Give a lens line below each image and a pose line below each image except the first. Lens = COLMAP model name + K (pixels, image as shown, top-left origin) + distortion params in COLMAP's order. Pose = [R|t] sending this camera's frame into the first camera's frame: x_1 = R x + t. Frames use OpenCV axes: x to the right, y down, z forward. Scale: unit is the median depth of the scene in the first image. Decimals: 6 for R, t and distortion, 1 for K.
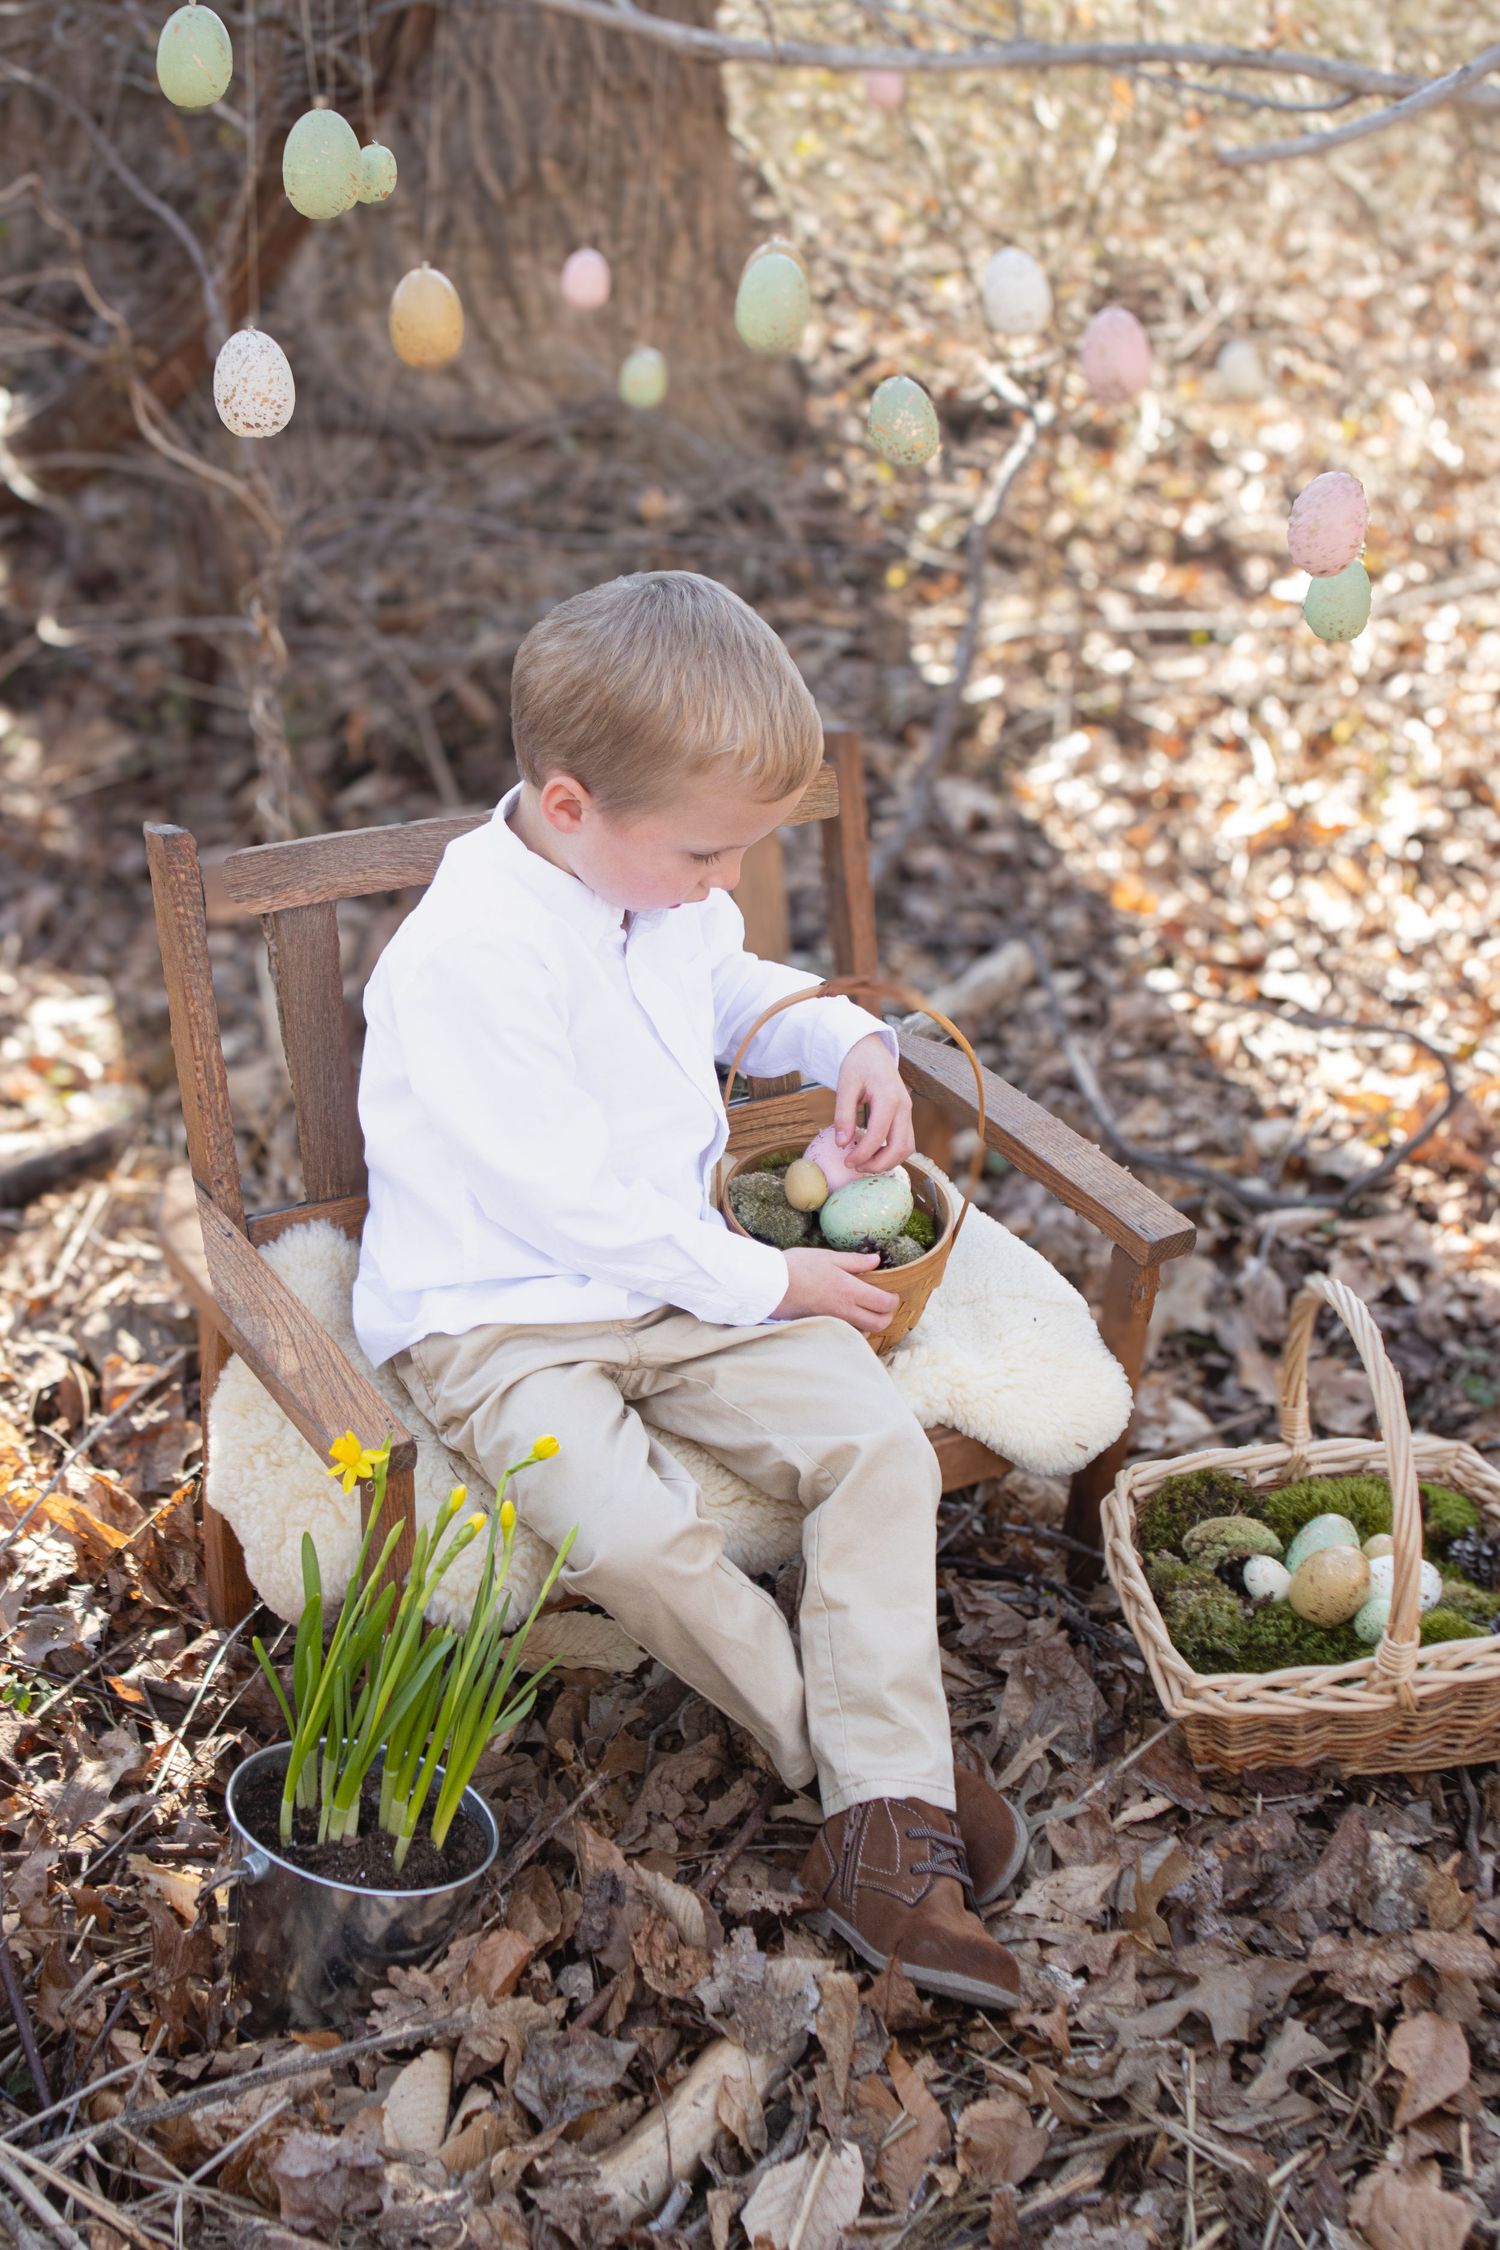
lens RADIAL K [[3202.3, 0, 745.9], [0, 3202.3, 1130.1], [0, 0, 1]] dist [-0.077350, 0.000000]
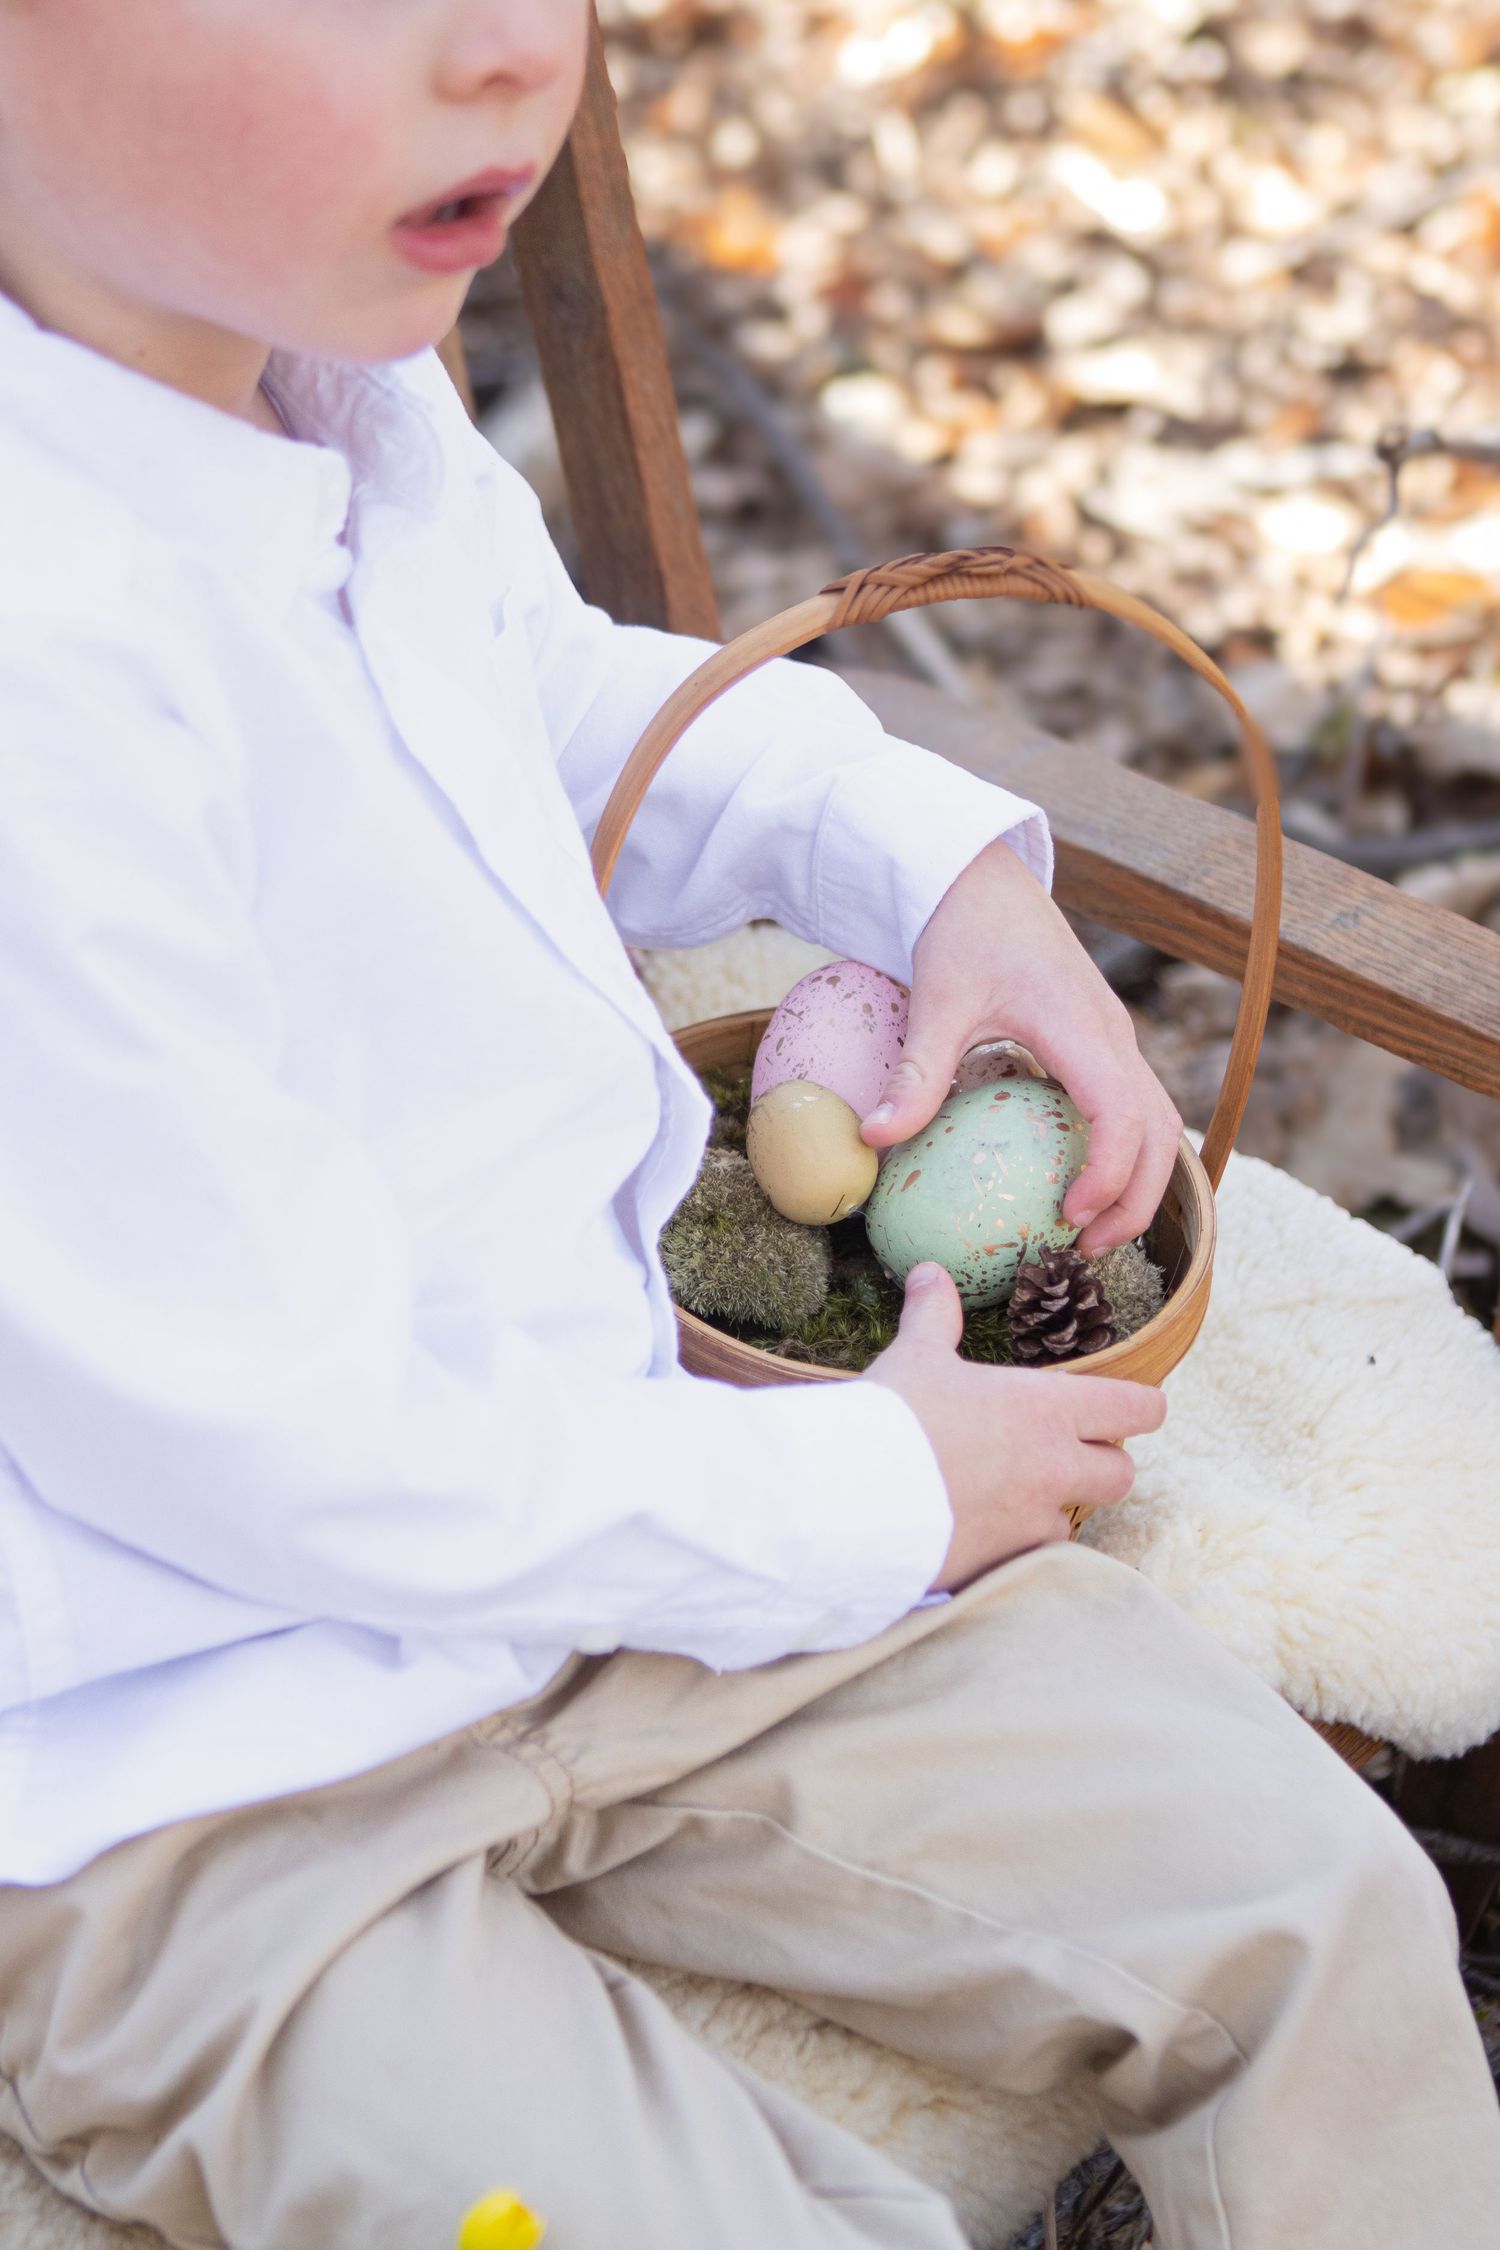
lens RADIAL K [[4818.4, 0, 750.3], [0, 4818.4, 1122.8], [0, 0, 1]] dist [-0.047779, 0.000000]
pose [[0.952951, -0.197454, 0.229990, -0.117848], [0.171823, 0.976934, 0.126793, -0.059442], [-0.249721, -0.081310, 0.964898, 0.503901]]
